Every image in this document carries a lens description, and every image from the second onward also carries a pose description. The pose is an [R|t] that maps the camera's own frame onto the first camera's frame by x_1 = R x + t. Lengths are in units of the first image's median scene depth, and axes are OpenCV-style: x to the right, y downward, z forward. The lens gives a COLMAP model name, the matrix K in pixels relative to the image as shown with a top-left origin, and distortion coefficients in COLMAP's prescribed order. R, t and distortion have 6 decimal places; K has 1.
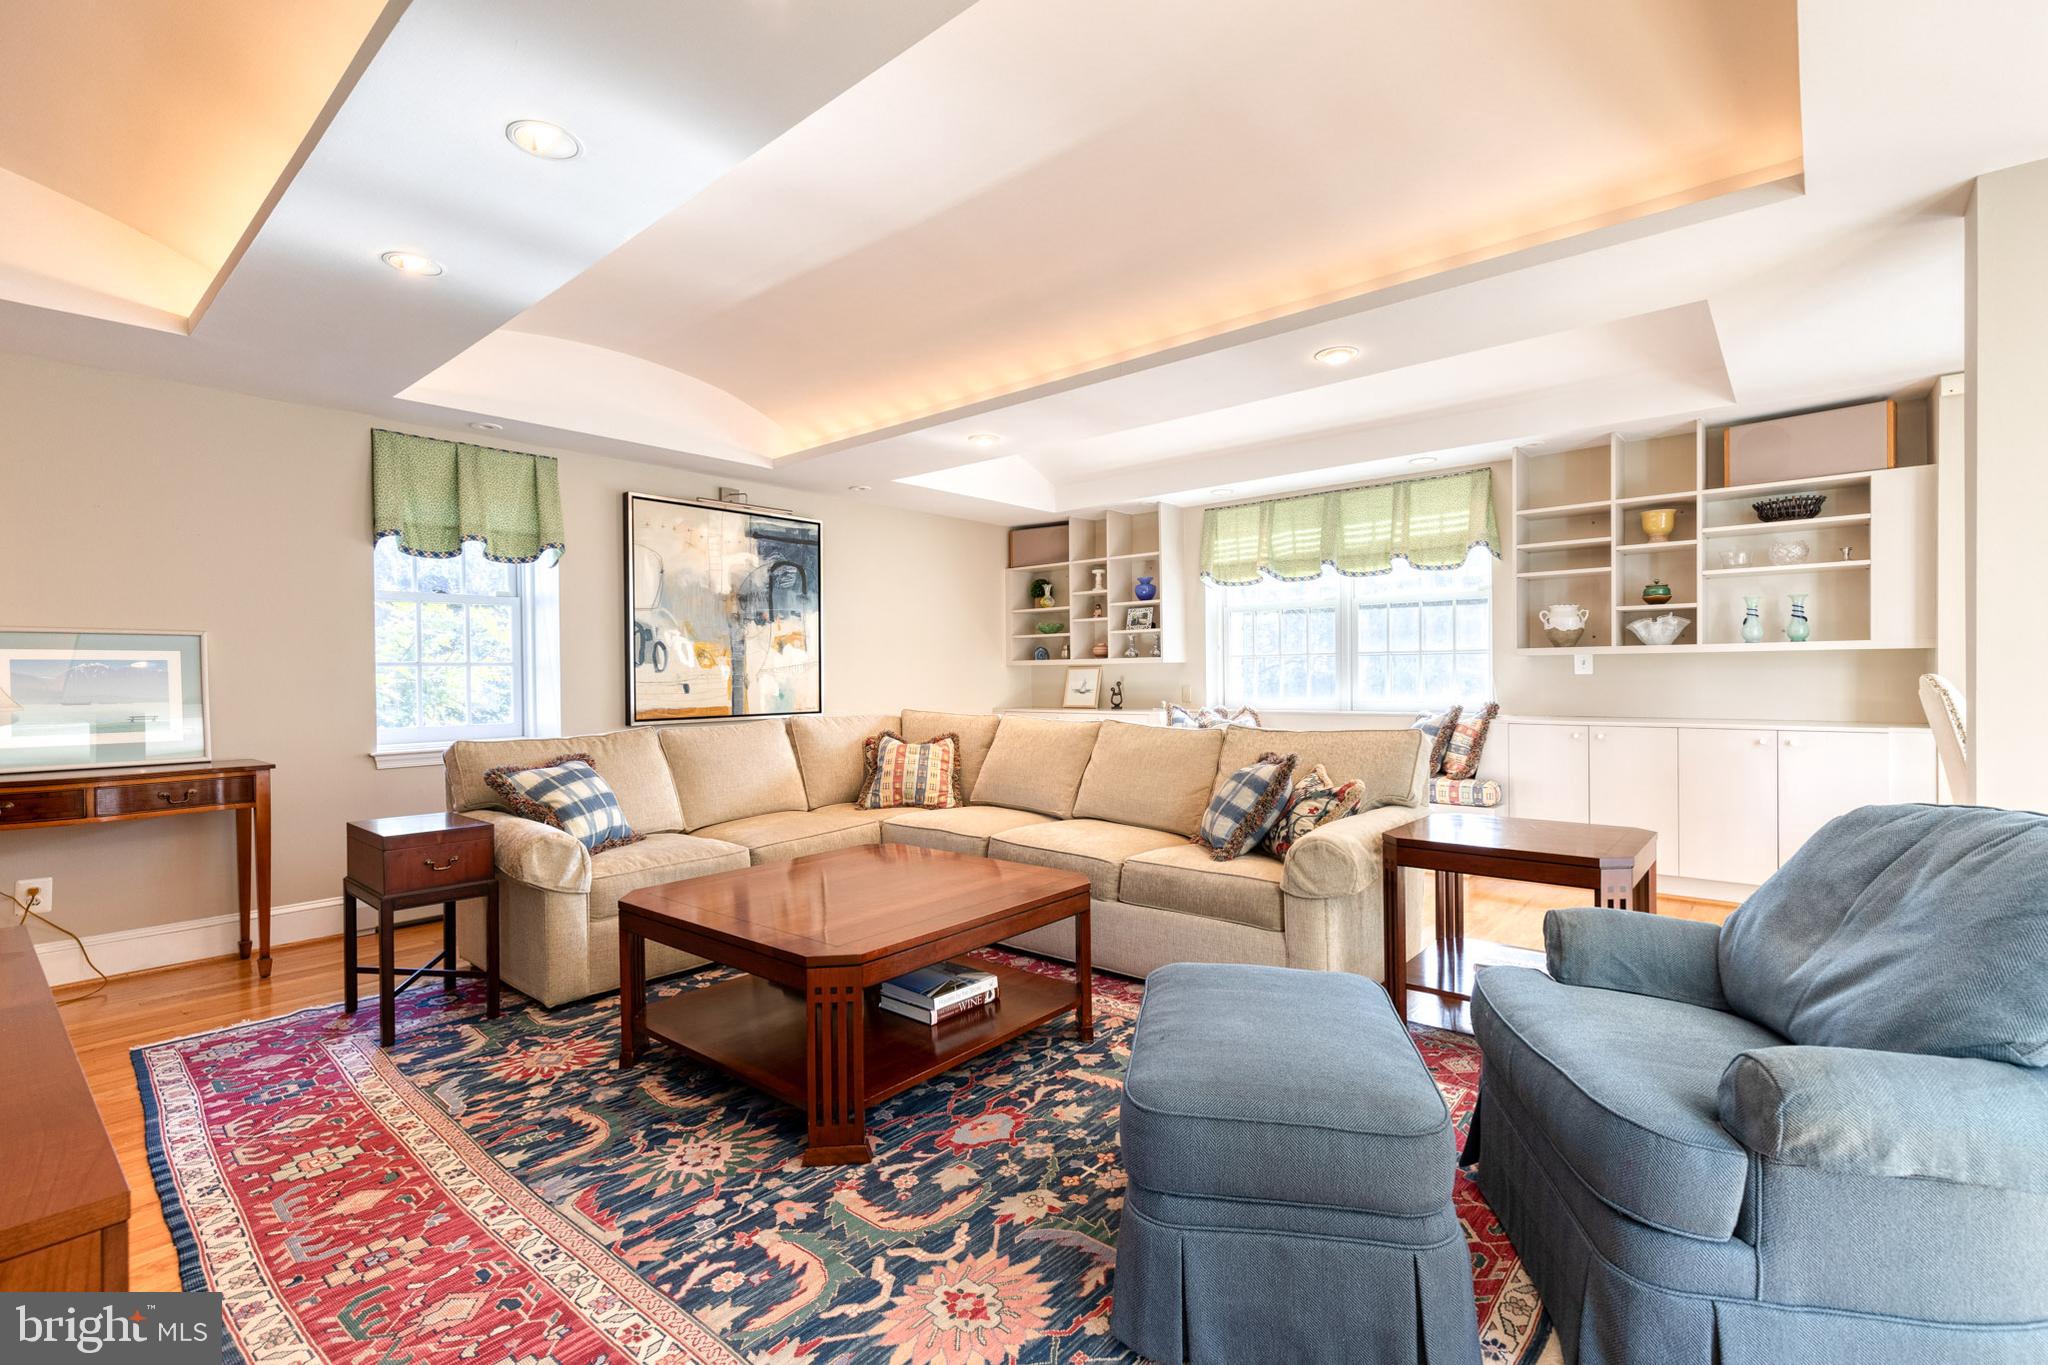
lens RADIAL K [[923.7, 0, 1042.8], [0, 923.7, 681.9], [0, 0, 1]] dist [0.010250, -0.003041]
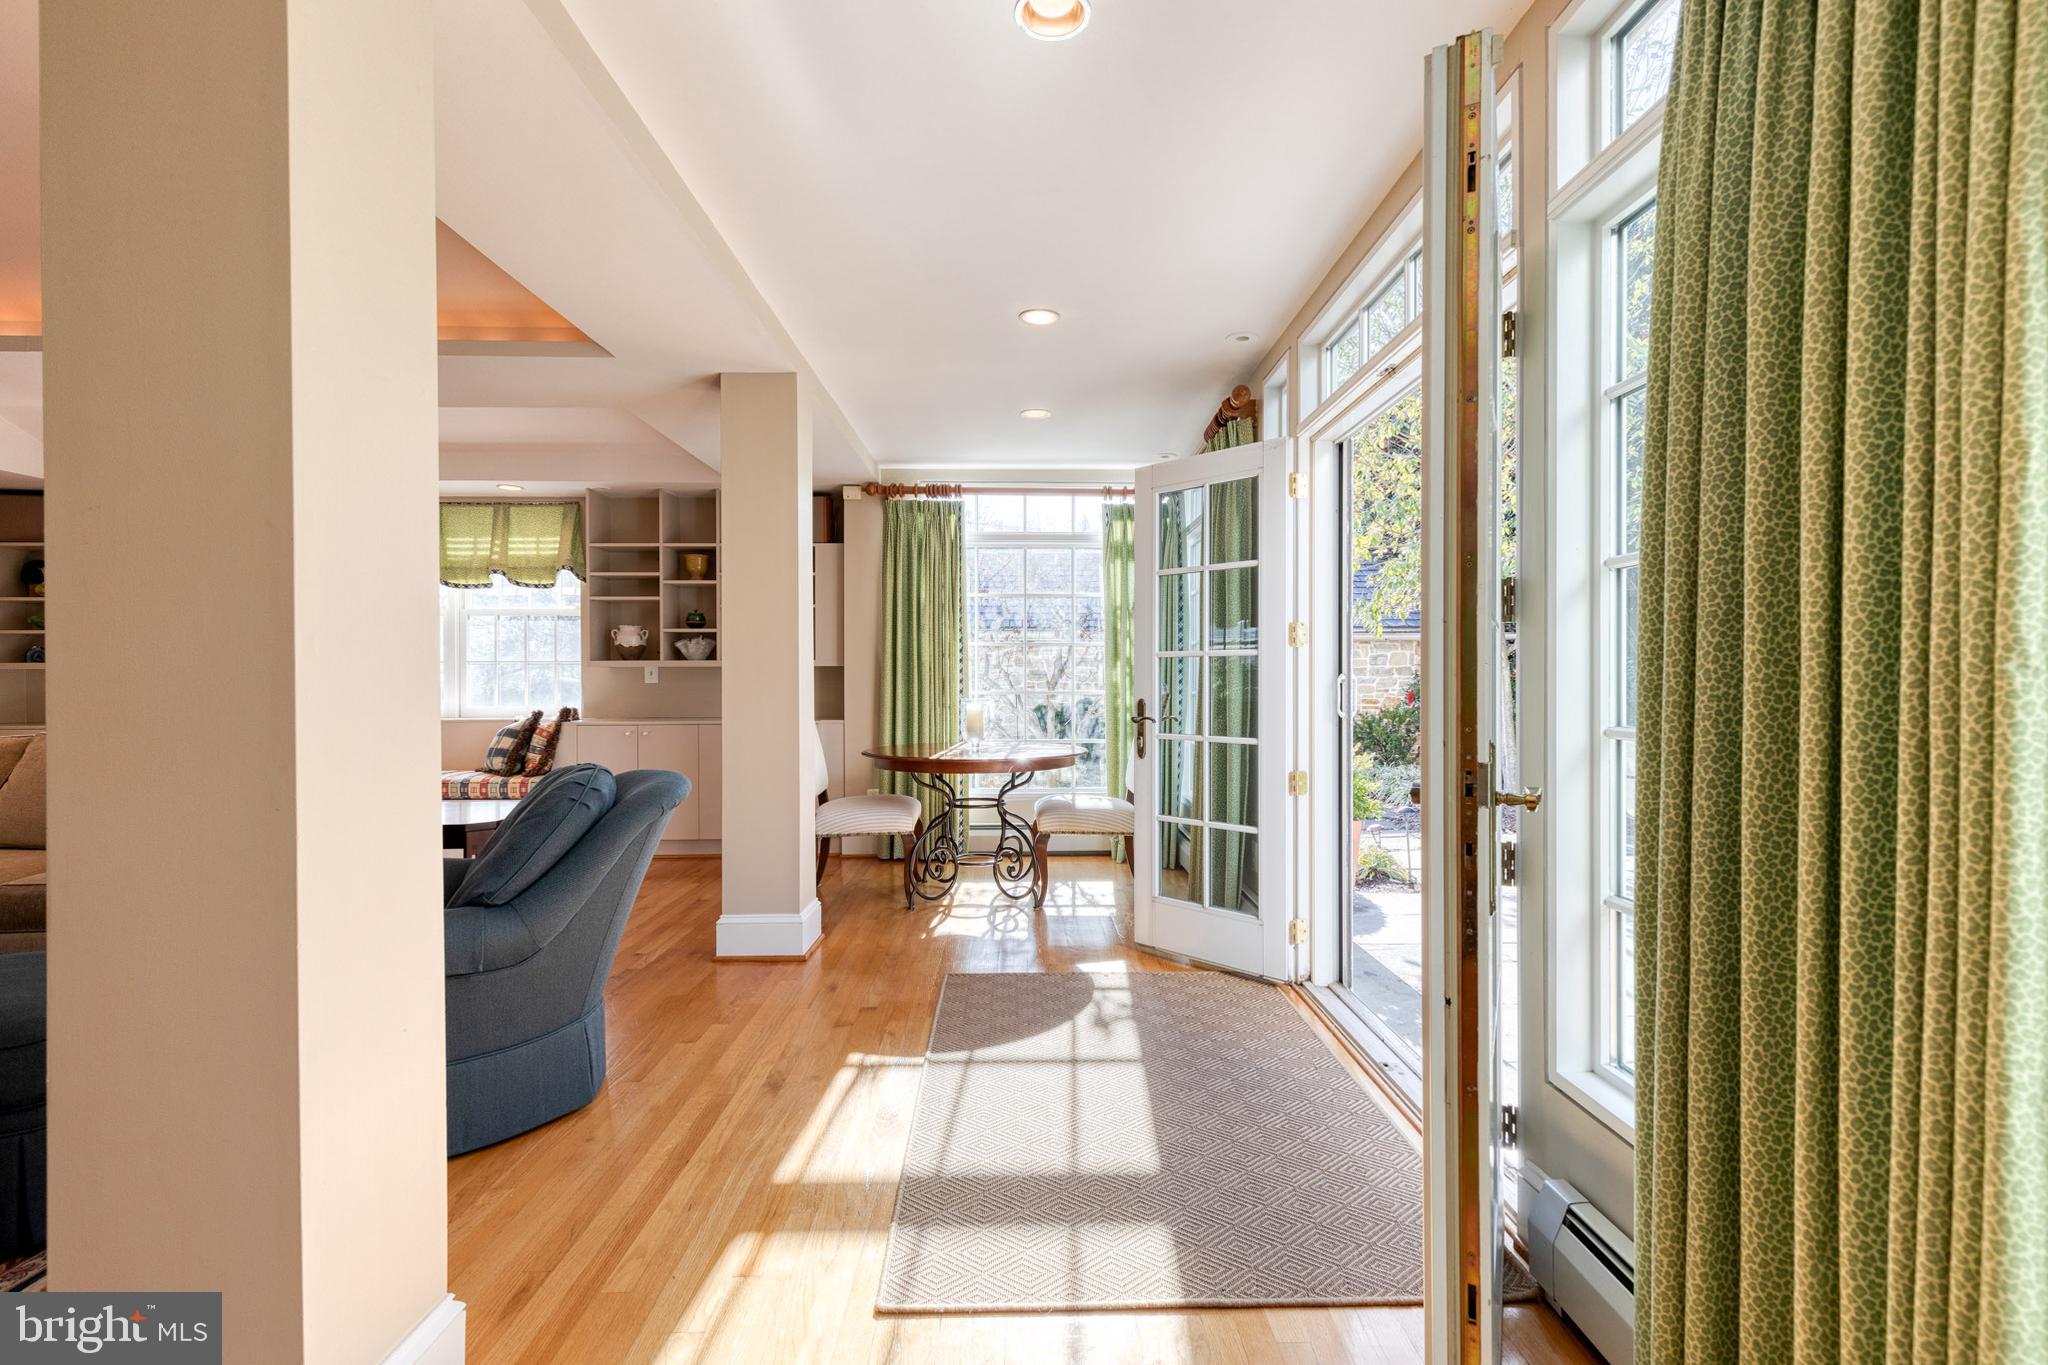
lens RADIAL K [[923.7, 0, 1027.6], [0, 923.7, 679.3], [0, 0, 1]] dist [0.010250, -0.003041]
pose [[0.757572, 0.011417, 0.652652, 0.308248], [-0.001262, 0.999871, -0.016026, 0.009181], [-0.652751, 0.011317, 0.757488, -0.431957]]
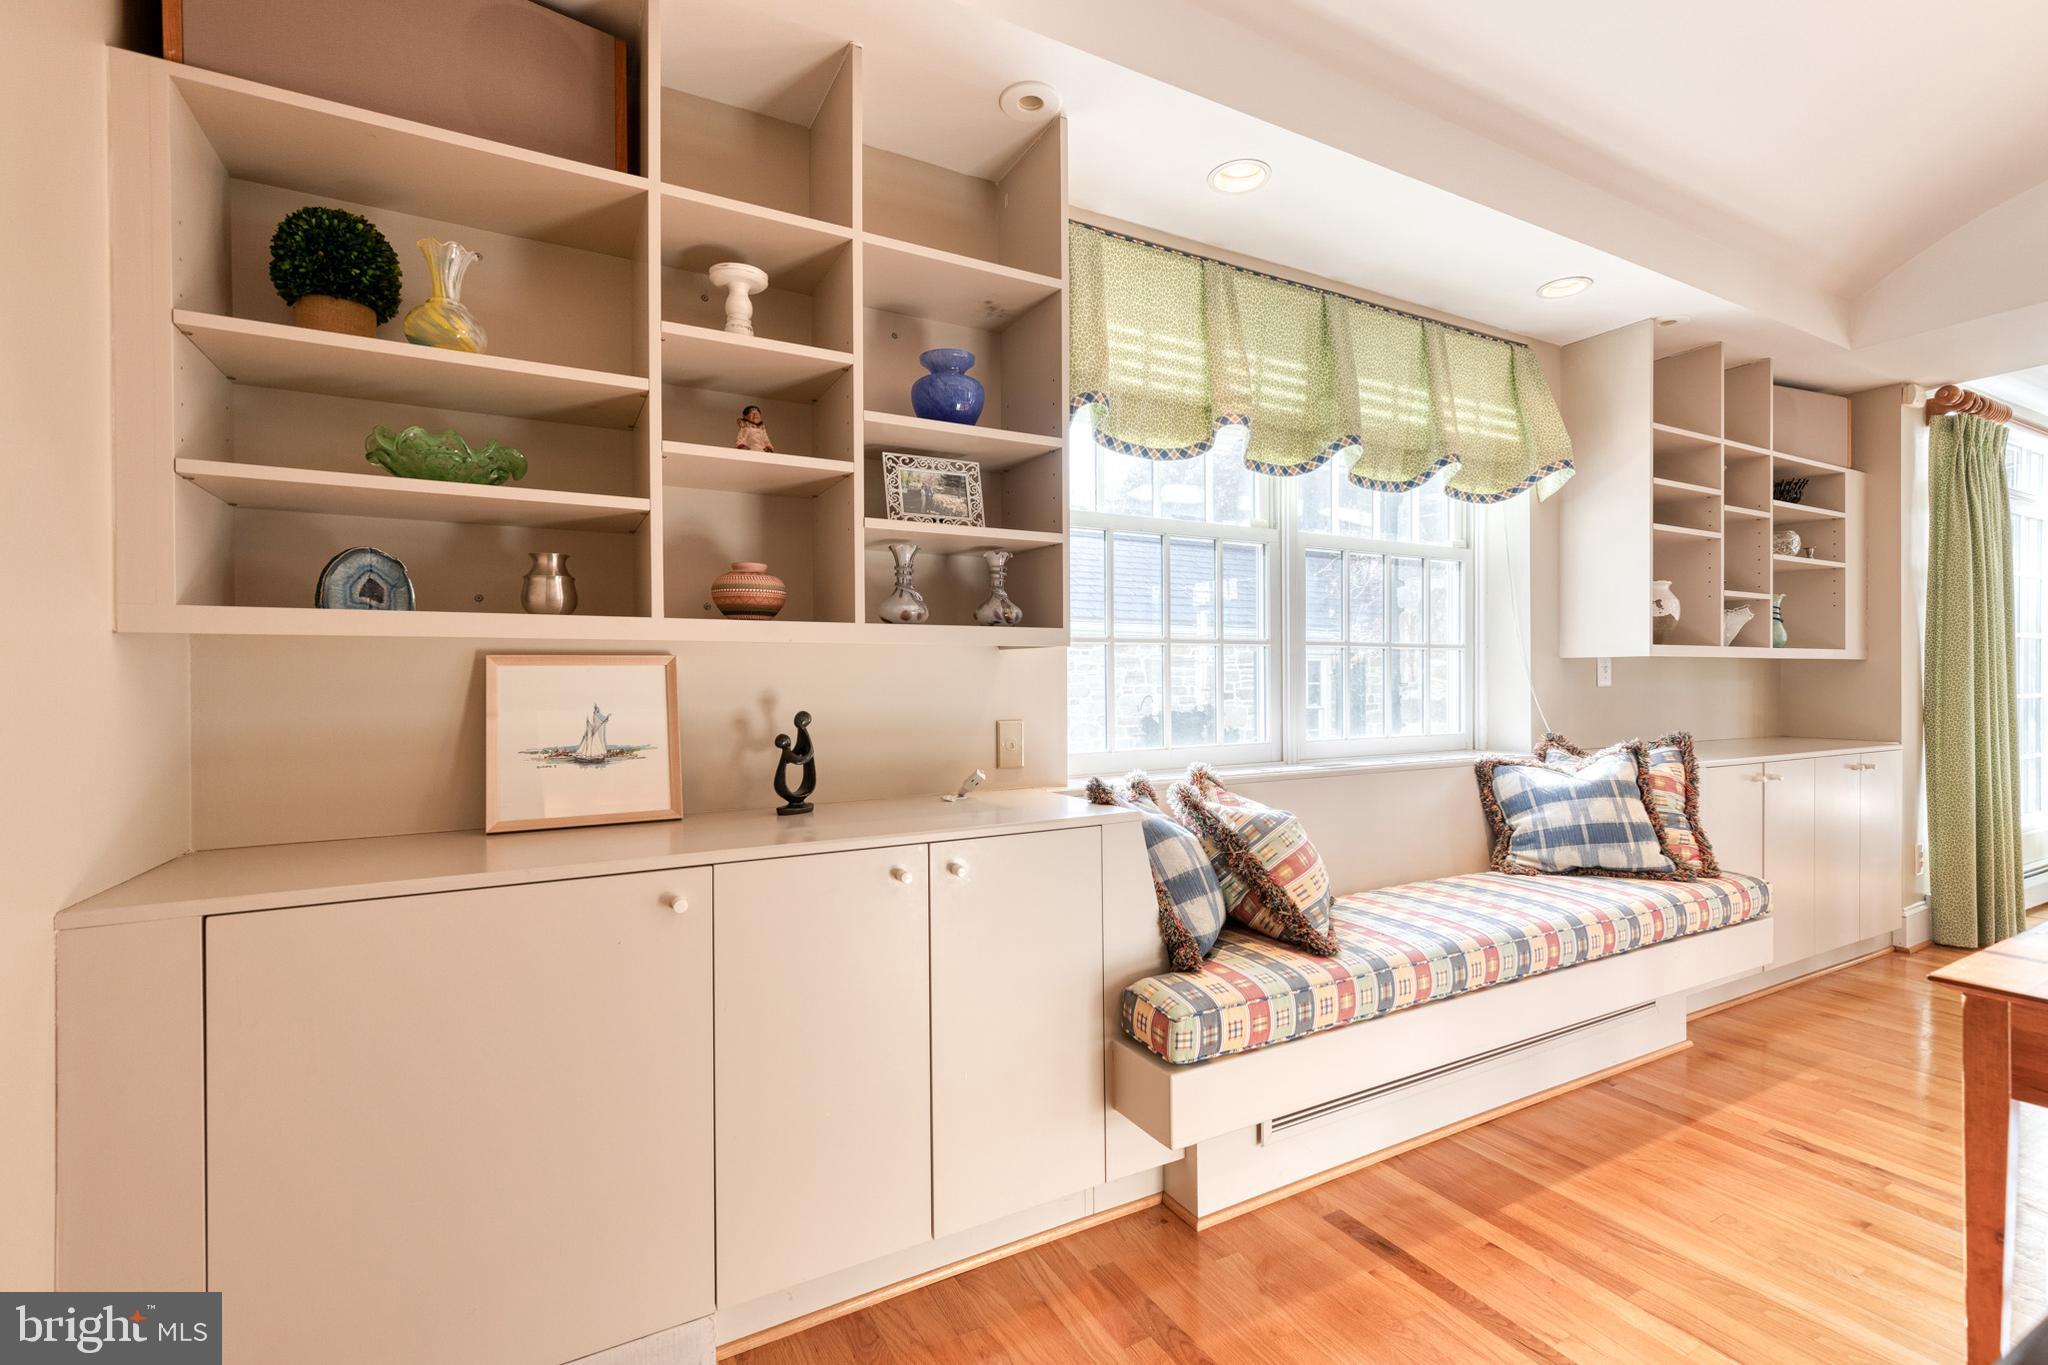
lens RADIAL K [[923.7, 0, 1041.7], [0, 923.7, 680.4], [0, 0, 1]] dist [0.010250, -0.003041]
pose [[0.336158, 0.006089, 0.941786, -0.378058], [0.006152, 0.999944, -0.008661, -0.016264], [-0.941786, 0.008705, 0.336101, 2.120084]]
